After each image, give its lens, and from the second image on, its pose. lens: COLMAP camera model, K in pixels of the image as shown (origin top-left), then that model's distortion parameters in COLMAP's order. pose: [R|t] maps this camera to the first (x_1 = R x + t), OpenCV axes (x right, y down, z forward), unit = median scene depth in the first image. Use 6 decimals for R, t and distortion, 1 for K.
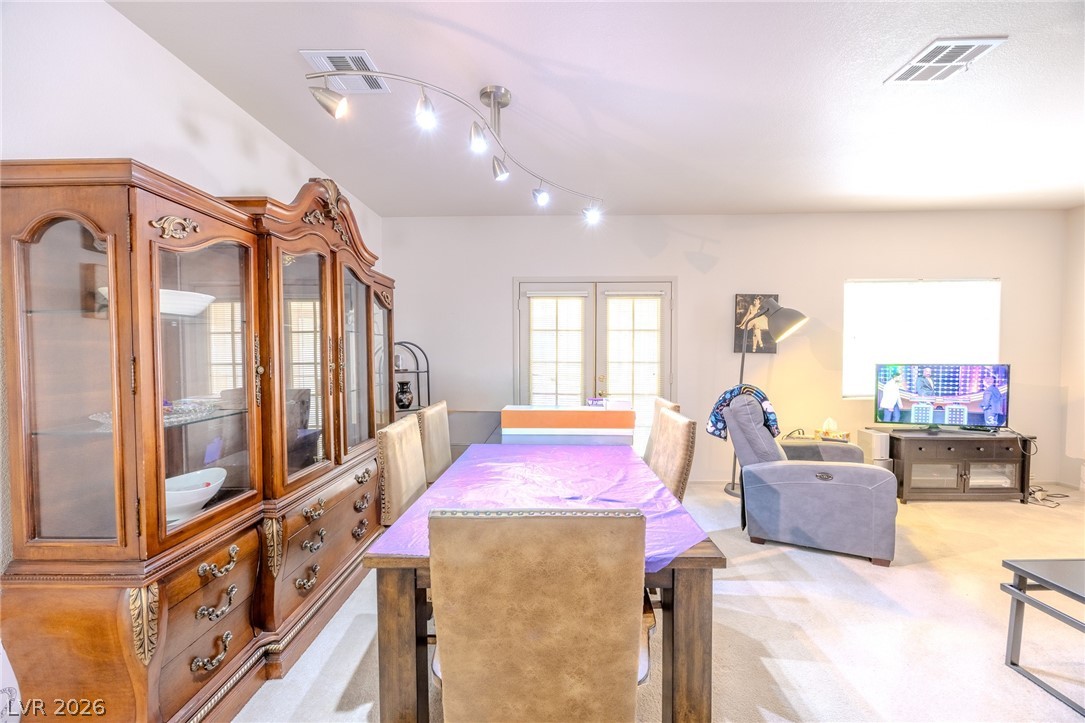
lens RADIAL K [[419.6, 0, 551.6], [0, 419.6, 360.2], [0, 0, 1]] dist [-0.001021, 0.000700]
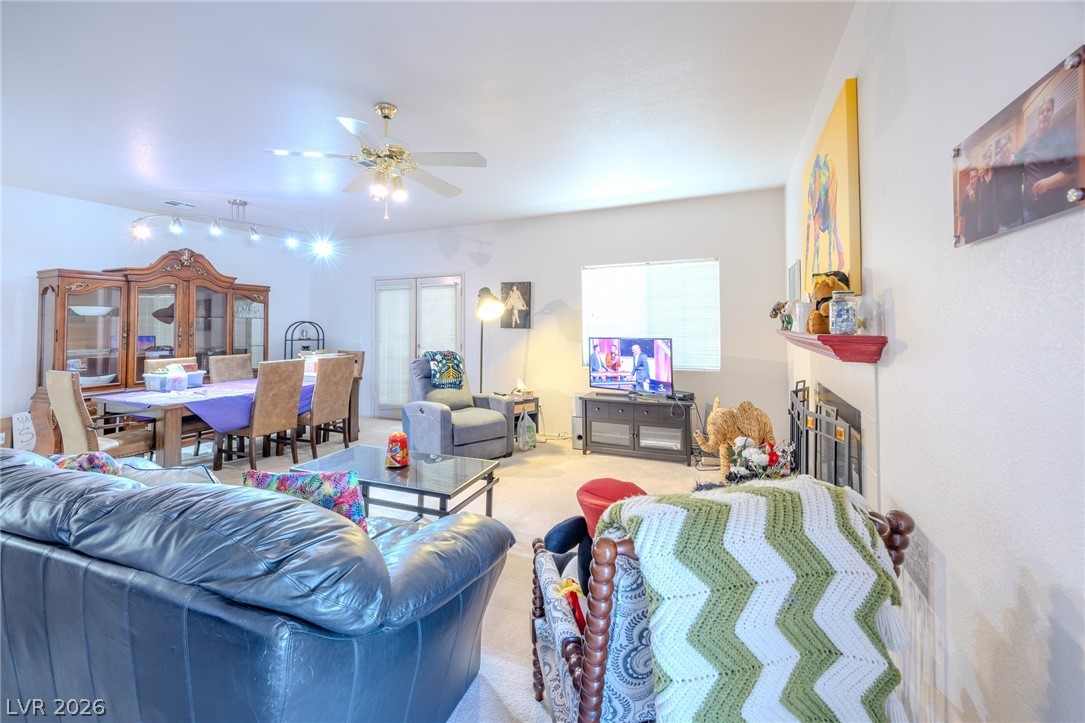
lens RADIAL K [[438.2, 0, 540.0], [0, 438.2, 315.1], [0, 0, 1]] dist [0.000629, 0.000024]
pose [[0.921655, -0.010604, -0.387867, 1.438115], [-0.007148, 0.998993, -0.044296, 0.002473], [0.387946, 0.043598, 0.920650, -0.260053]]
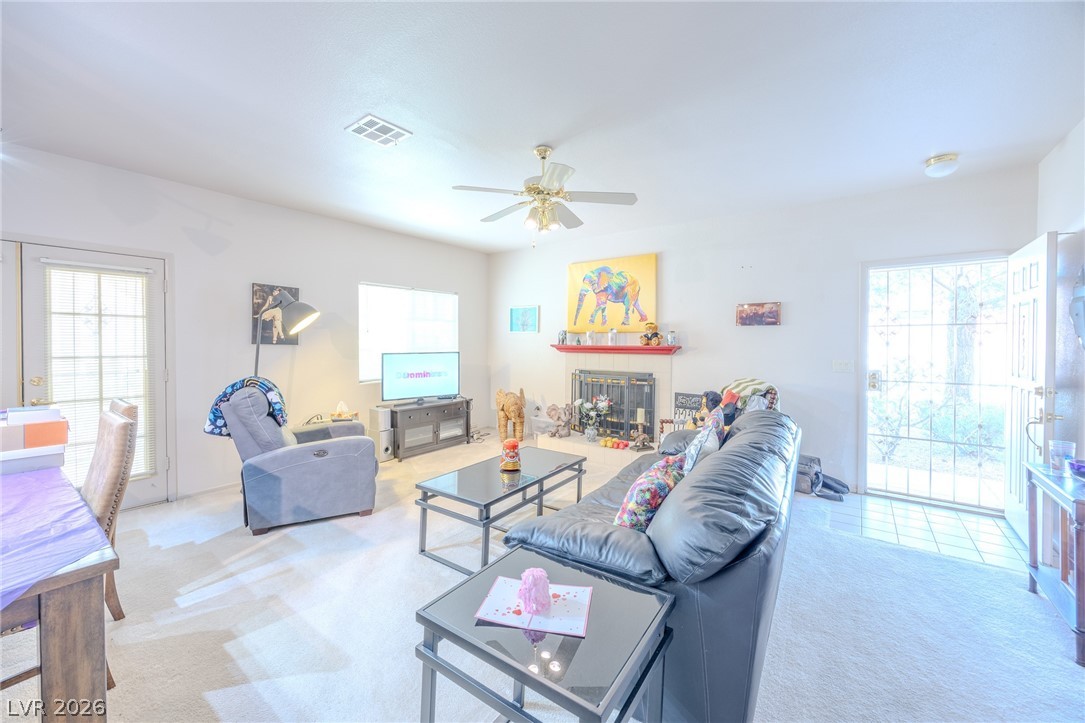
lens RADIAL K [[419.6, 0, 538.3], [0, 419.6, 347.0], [0, 0, 1]] dist [-0.001021, 0.000700]
pose [[0.594743, -0.006881, 0.803886, 0.075763], [0.014347, 0.999895, -0.002055, 0.000019], [-0.803788, 0.012756, 0.594780, -0.124458]]
